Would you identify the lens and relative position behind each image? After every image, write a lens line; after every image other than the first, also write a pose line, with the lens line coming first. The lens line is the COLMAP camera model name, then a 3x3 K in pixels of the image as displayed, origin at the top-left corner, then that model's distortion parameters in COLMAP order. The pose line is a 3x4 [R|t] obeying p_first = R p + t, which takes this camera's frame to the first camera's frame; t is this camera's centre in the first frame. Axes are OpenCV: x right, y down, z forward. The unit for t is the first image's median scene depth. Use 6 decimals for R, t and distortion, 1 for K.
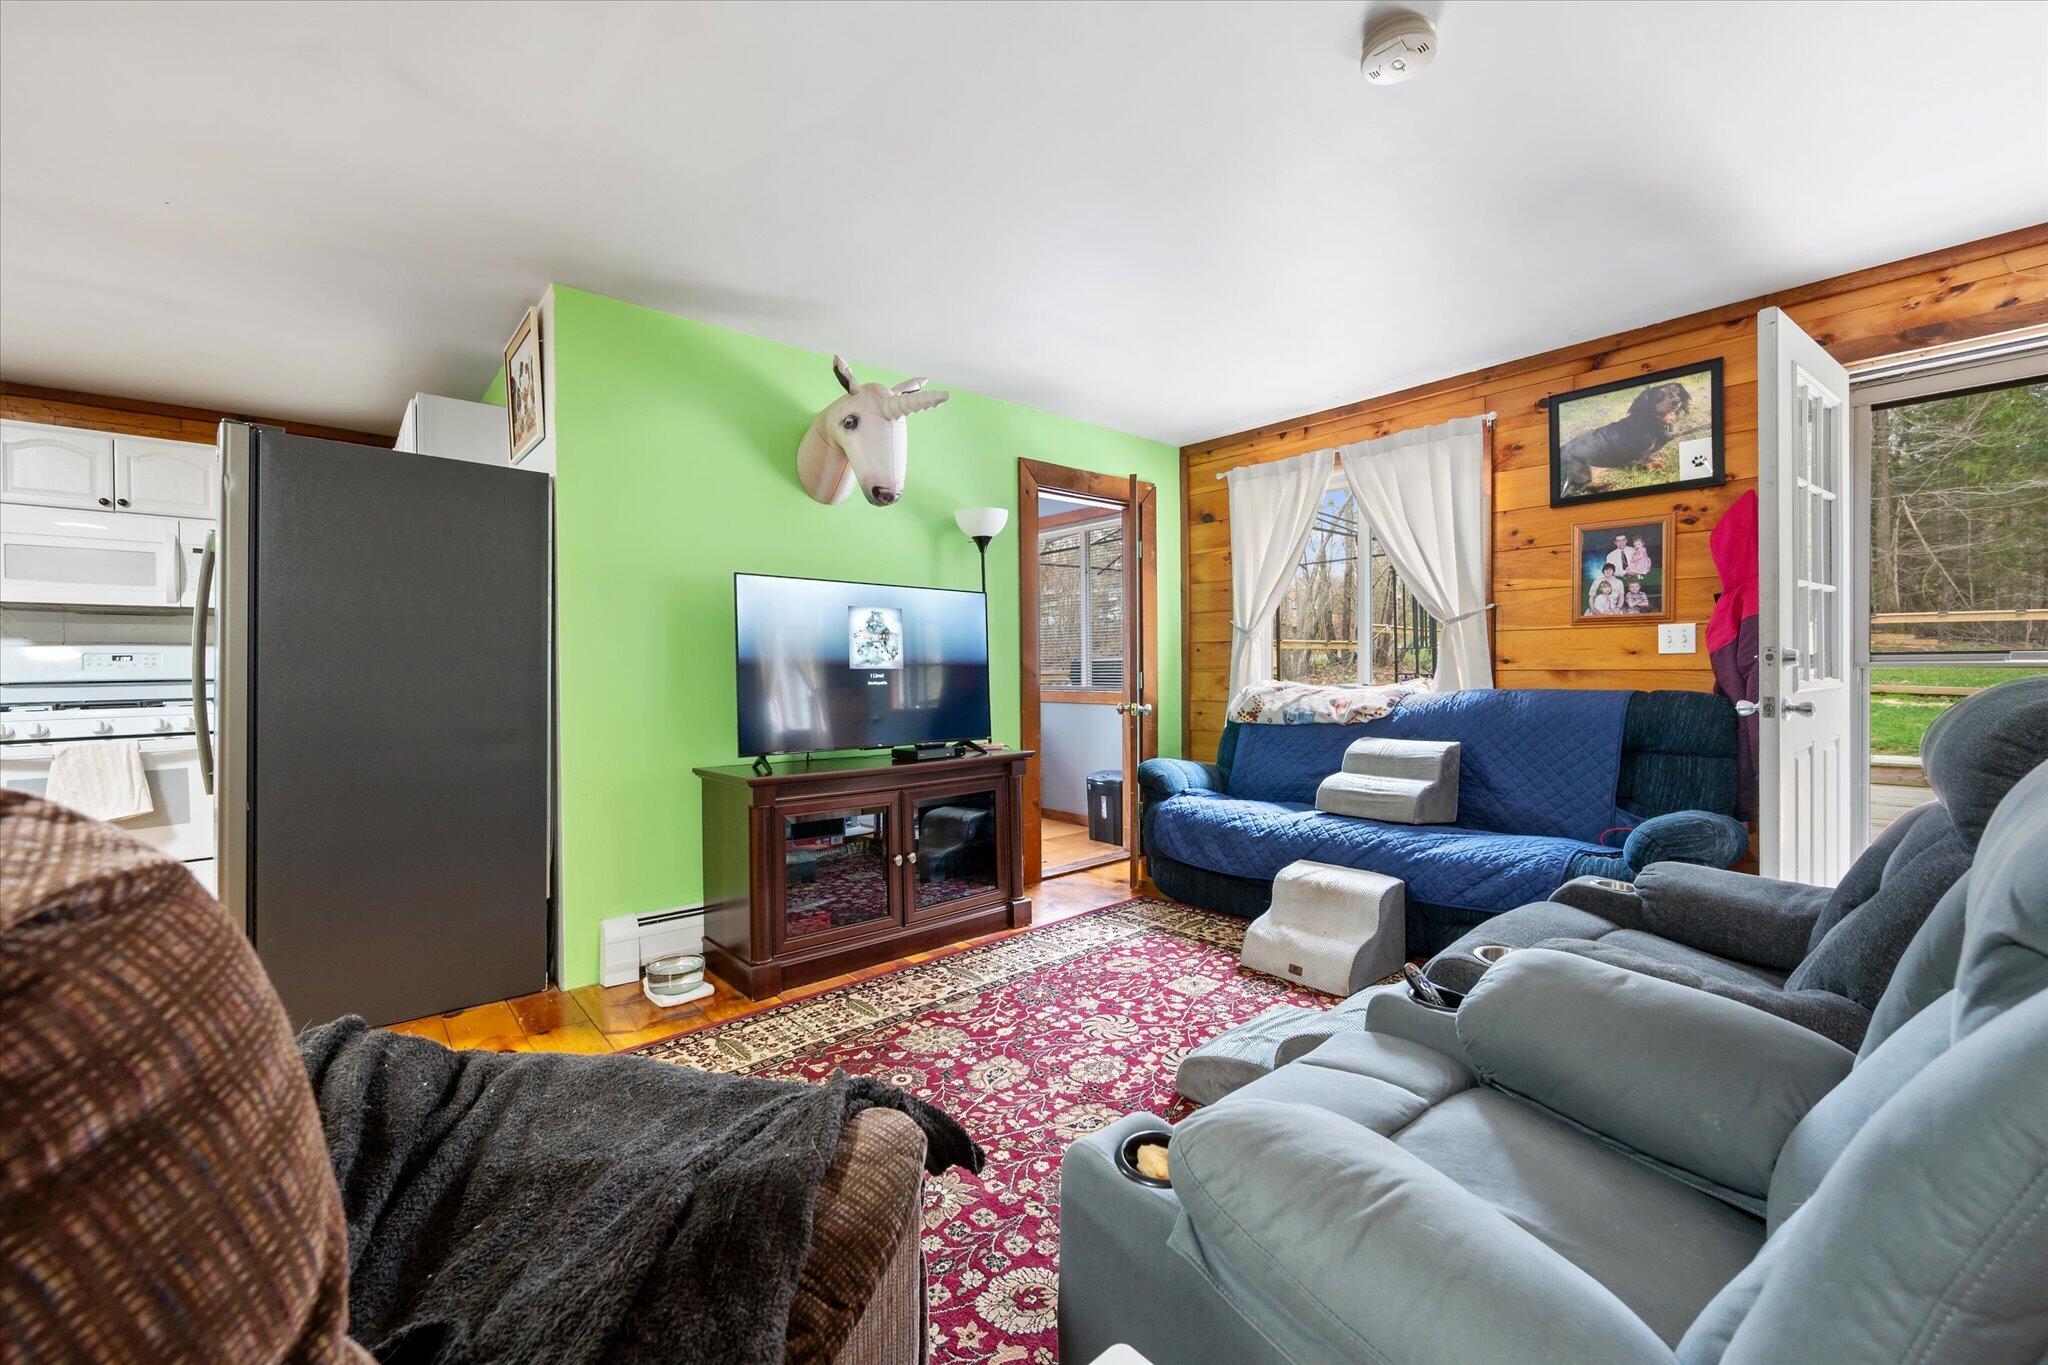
lens RADIAL K [[819.7, 0, 1034.4], [0, 819.7, 675.1], [0, 0, 1]] dist [0.000945, -0.000150]
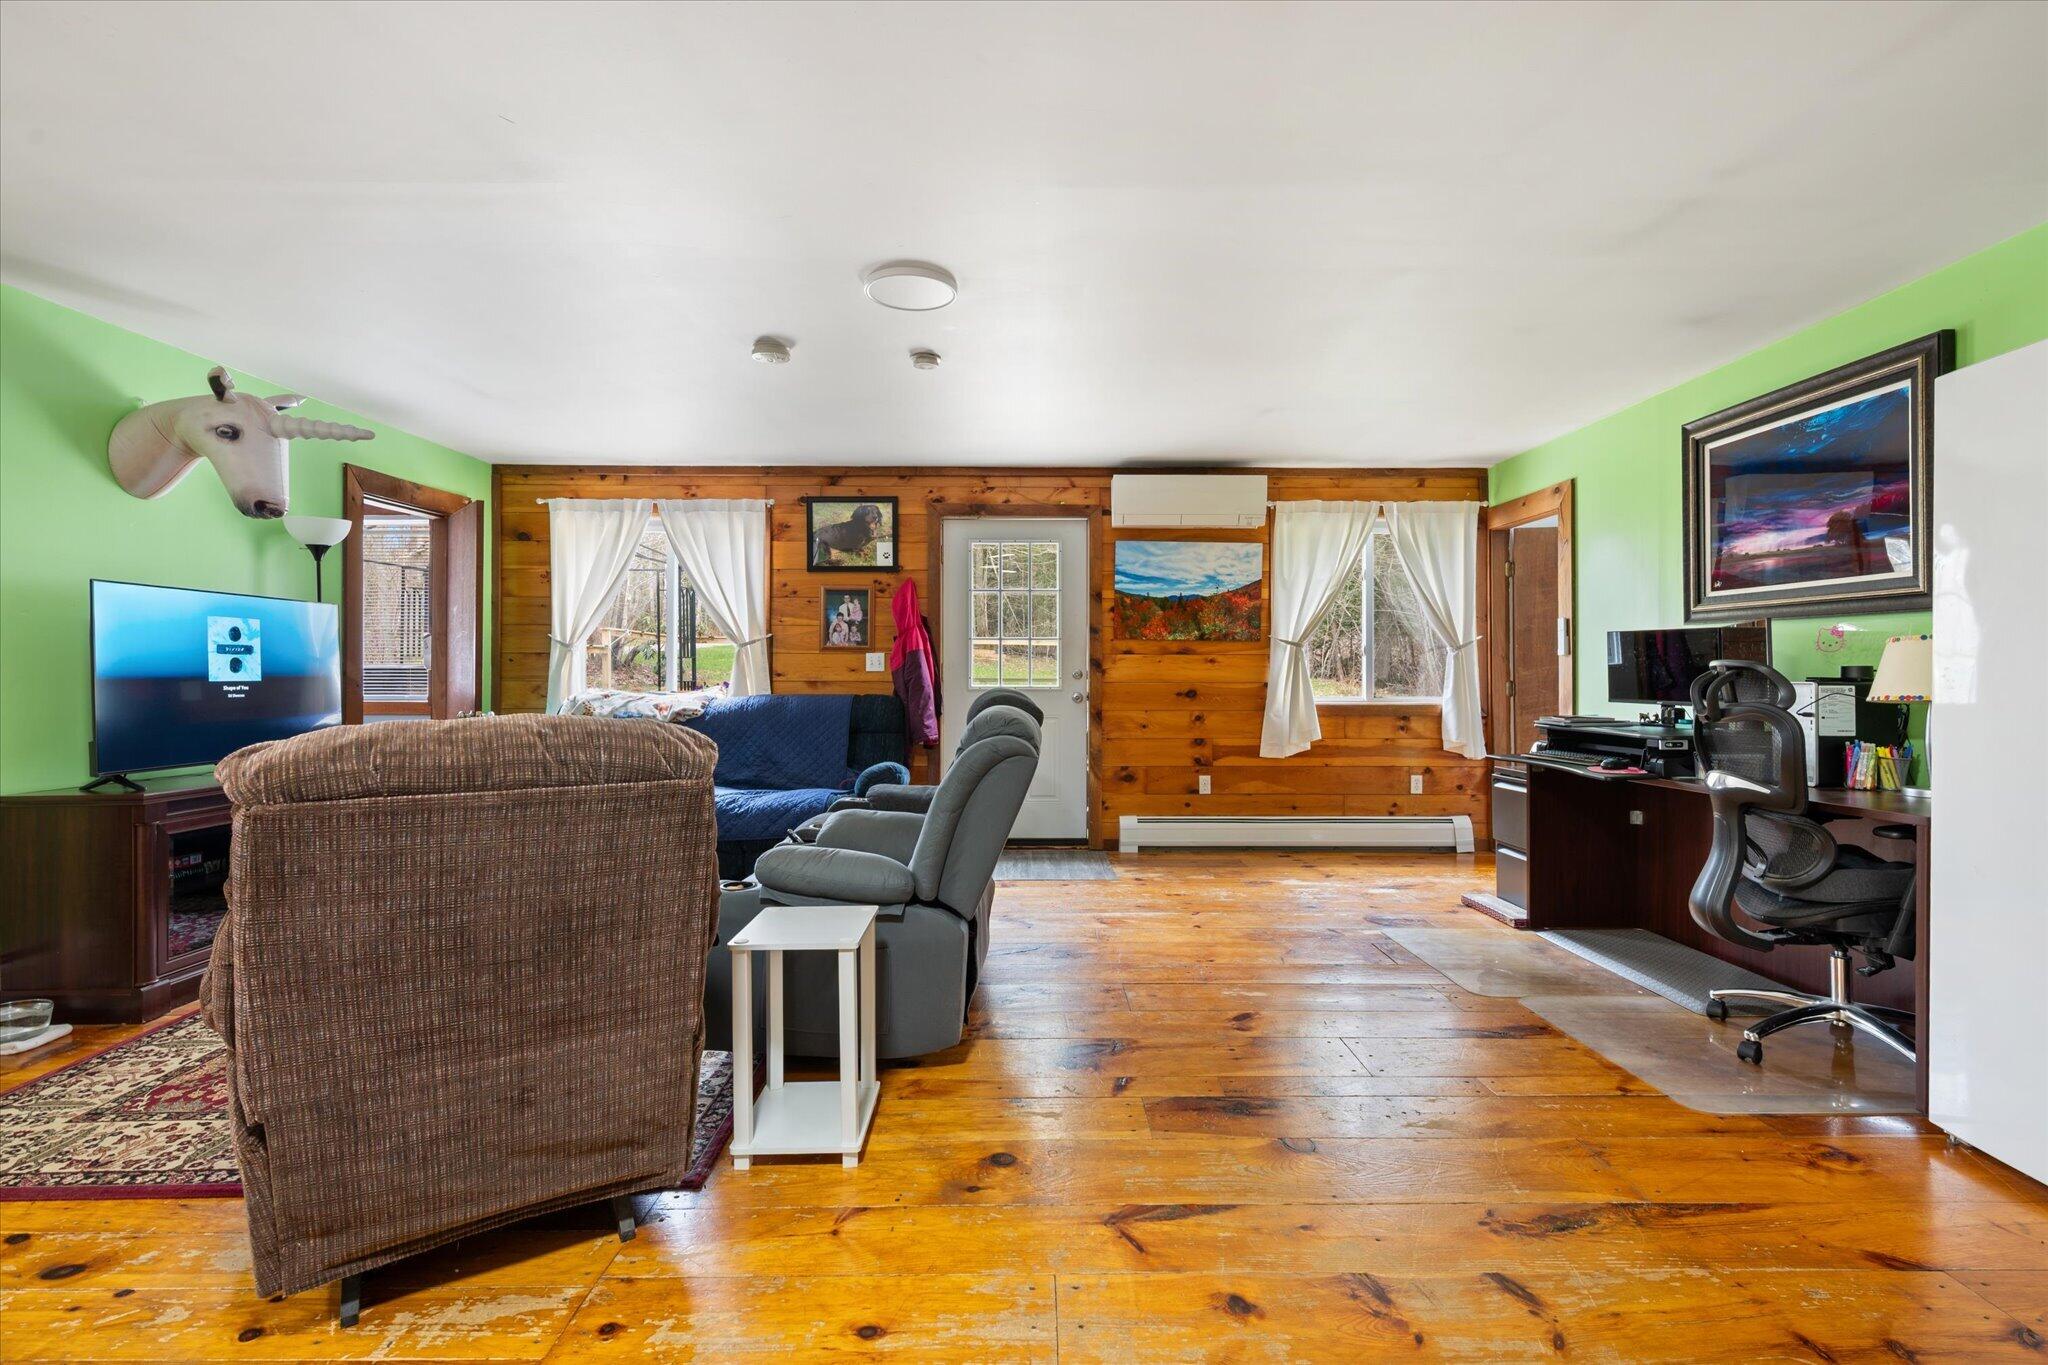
lens RADIAL K [[921.7, 0, 1022.2], [0, 921.7, 707.9], [0, 0, 1]] dist [-0.003043, 0.000102]
pose [[0.660877, -0.021453, 0.750188, -0.394071], [-0.002481, 0.999523, 0.030769, -0.010768], [-0.750490, -0.022196, 0.660509, -0.423461]]
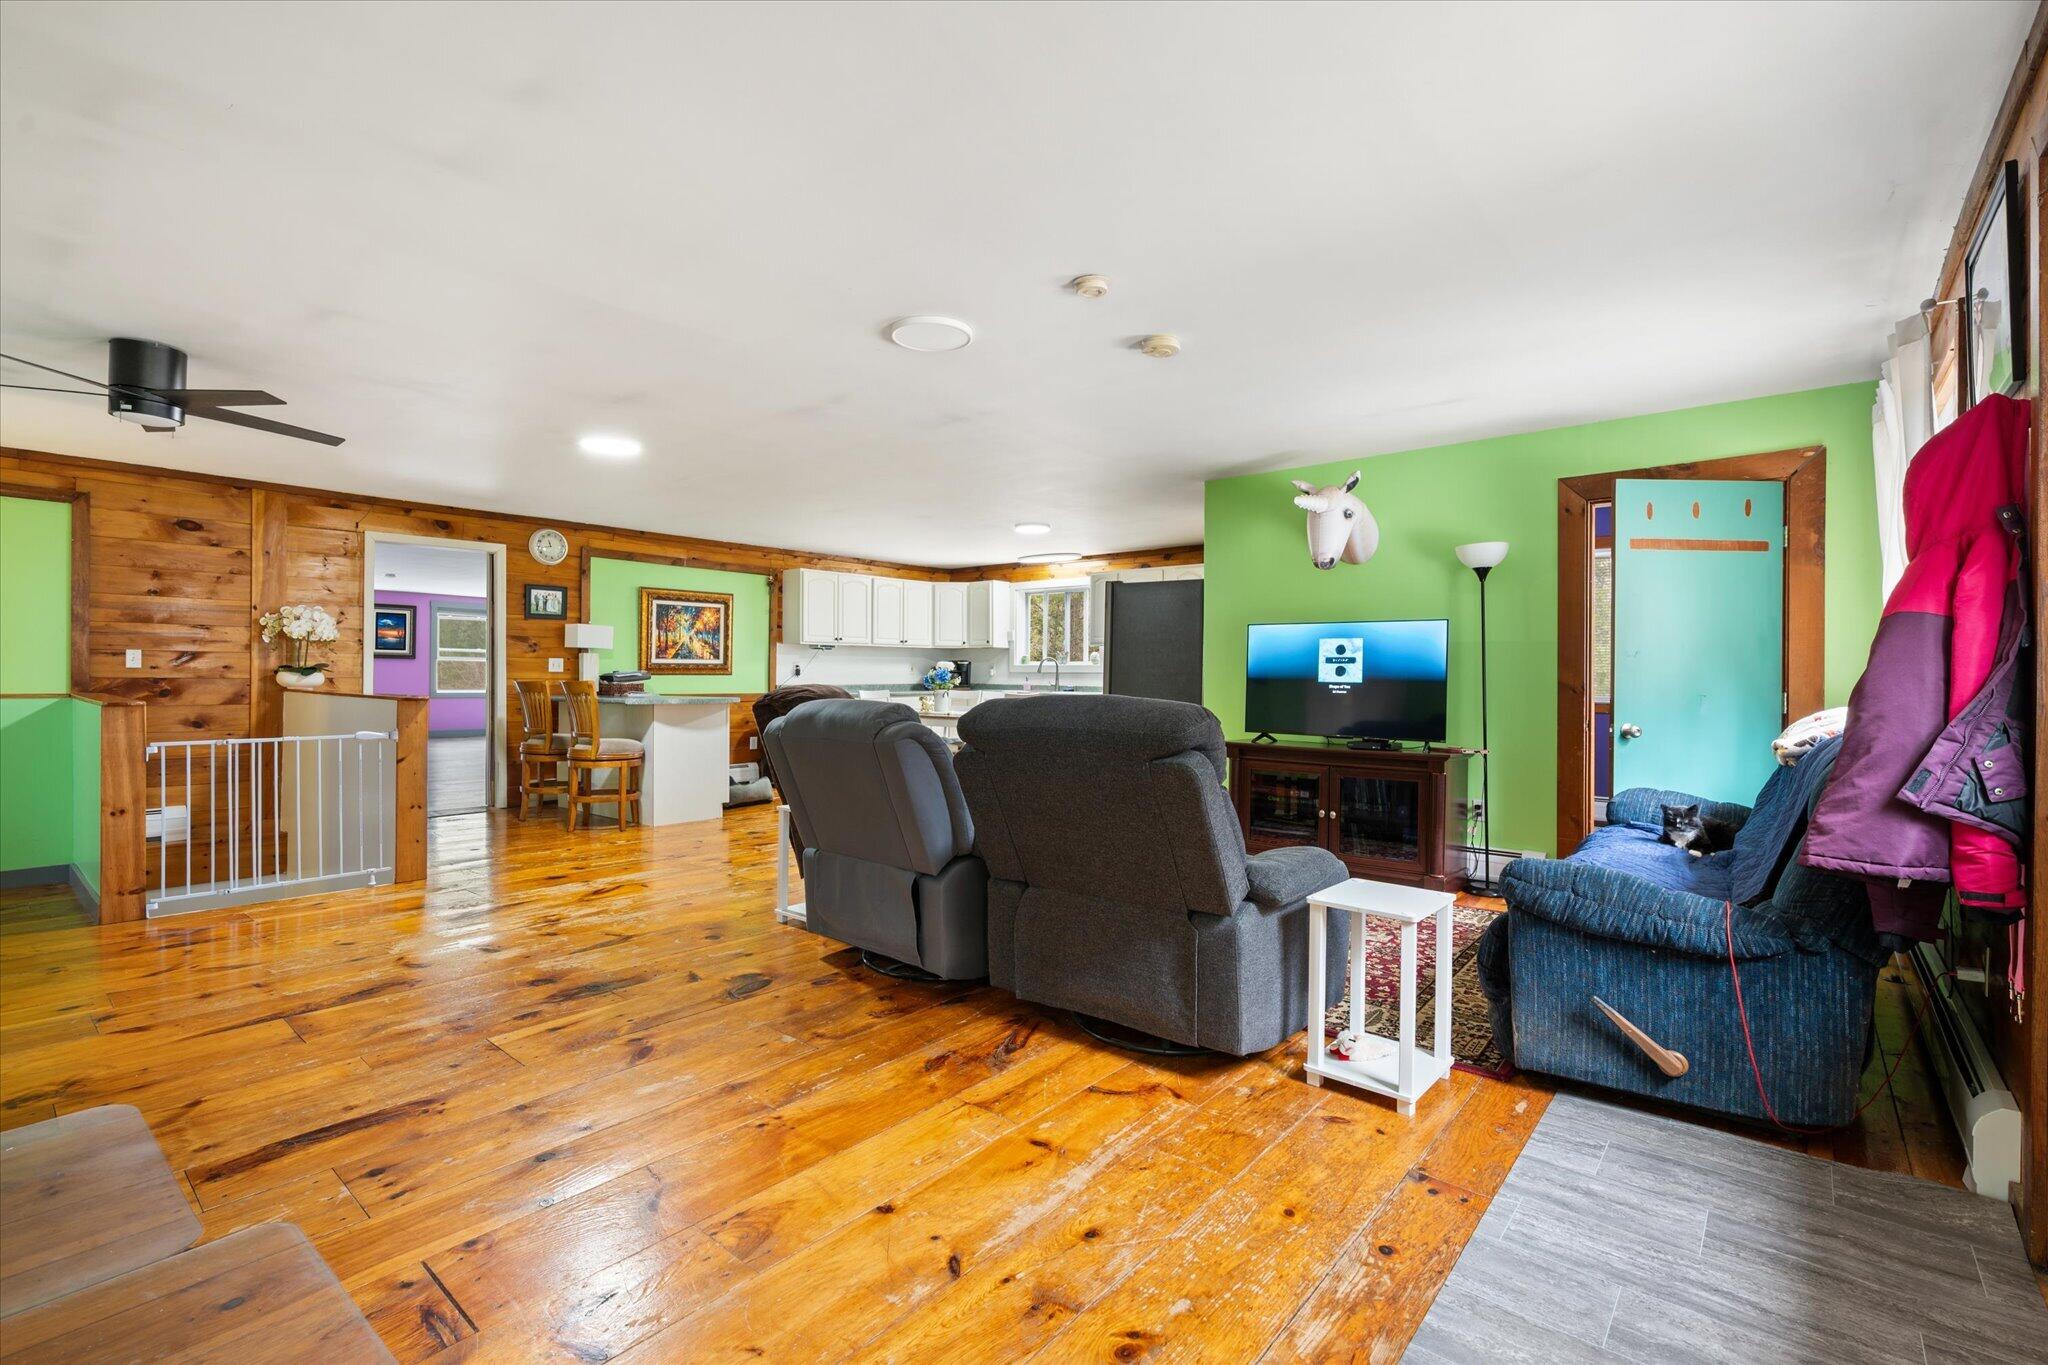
lens RADIAL K [[908.5, 0, 1013.2], [0, 908.5, 696.8], [0, 0, 1]] dist [0.000037, -0.000356]
pose [[0.148968, 0.033410, -0.988278, 1.241204], [-0.018660, 0.999346, 0.030972, -0.019487], [0.988666, 0.013828, 0.149494, 0.201741]]
